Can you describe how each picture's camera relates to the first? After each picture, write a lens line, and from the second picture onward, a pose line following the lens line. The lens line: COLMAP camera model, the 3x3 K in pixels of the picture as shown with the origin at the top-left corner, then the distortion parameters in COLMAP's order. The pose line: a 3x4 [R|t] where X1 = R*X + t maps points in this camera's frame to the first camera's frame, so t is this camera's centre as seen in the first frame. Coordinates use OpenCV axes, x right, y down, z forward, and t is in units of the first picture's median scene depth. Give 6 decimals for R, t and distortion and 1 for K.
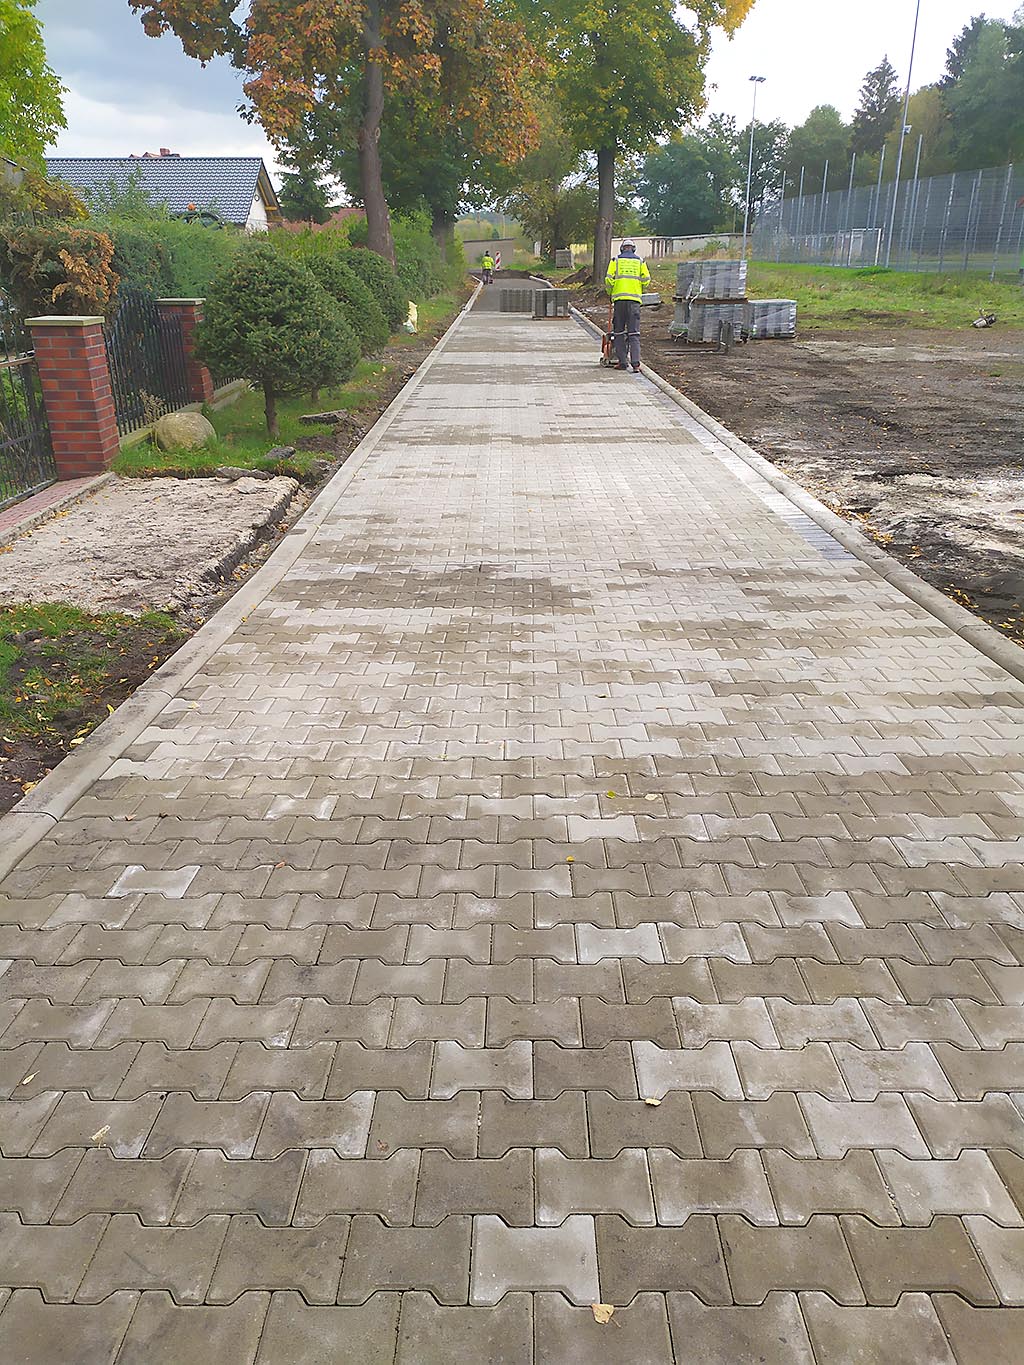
lens RADIAL K [[1002.0, 0, 512.0], [0, 1002.0, 682.5], [0, 0, 1]] dist [-0.001686, -0.002009]
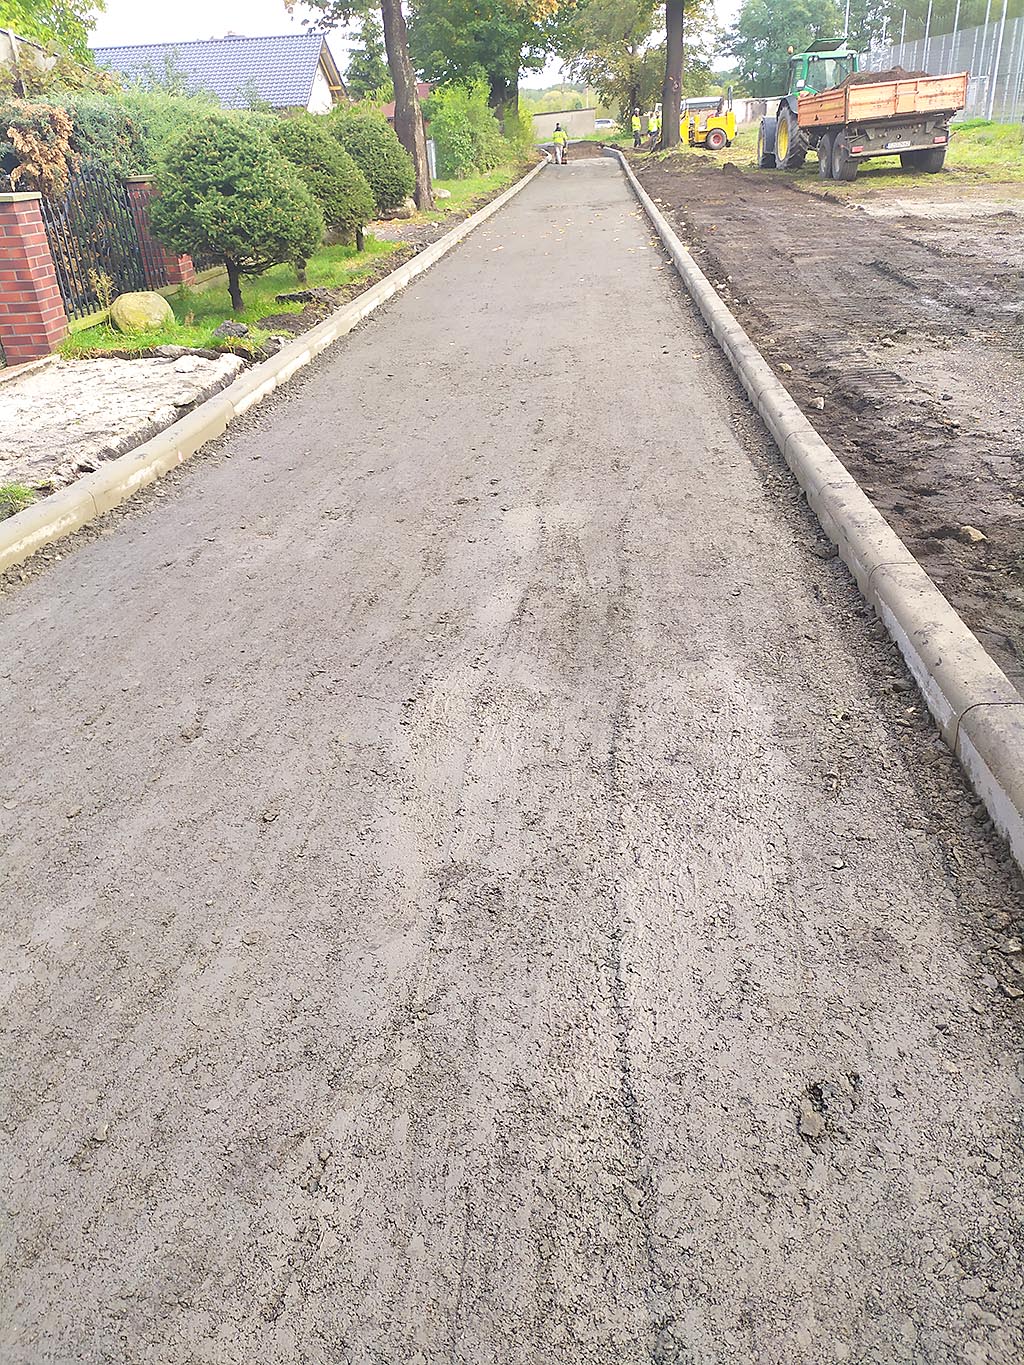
lens RADIAL K [[1010.0, 0, 495.7], [0, 1010.0, 682.9], [0, 0, 1]] dist [-0.002646, -0.025673]
pose [[0.994511, 0.006332, -0.104442, 0.031742], [0.003906, 0.995225, 0.097526, 0.004044], [0.104561, -0.097399, 0.989738, 0.006519]]
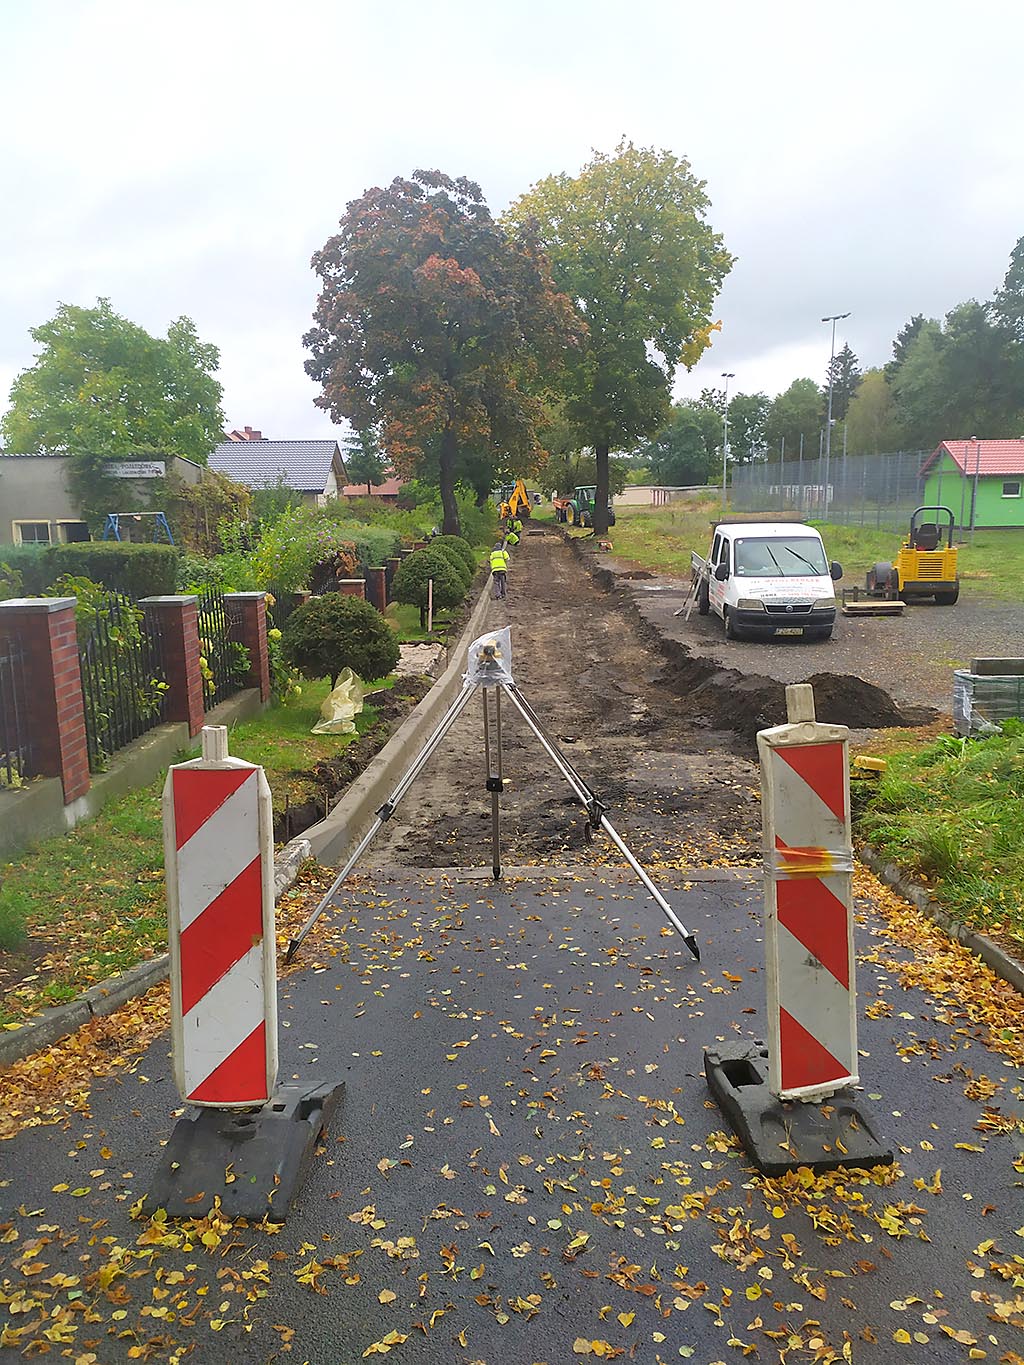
lens RADIAL K [[1010.0, 0, 495.7], [0, 1010.0, 682.9], [0, 0, 1]] dist [-0.002646, -0.025673]
pose [[0.999244, -0.005110, -0.038544, -0.000153], [-0.003409, 0.975992, -0.217781, 0.092896], [0.038731, 0.217748, 0.975236, -0.298328]]
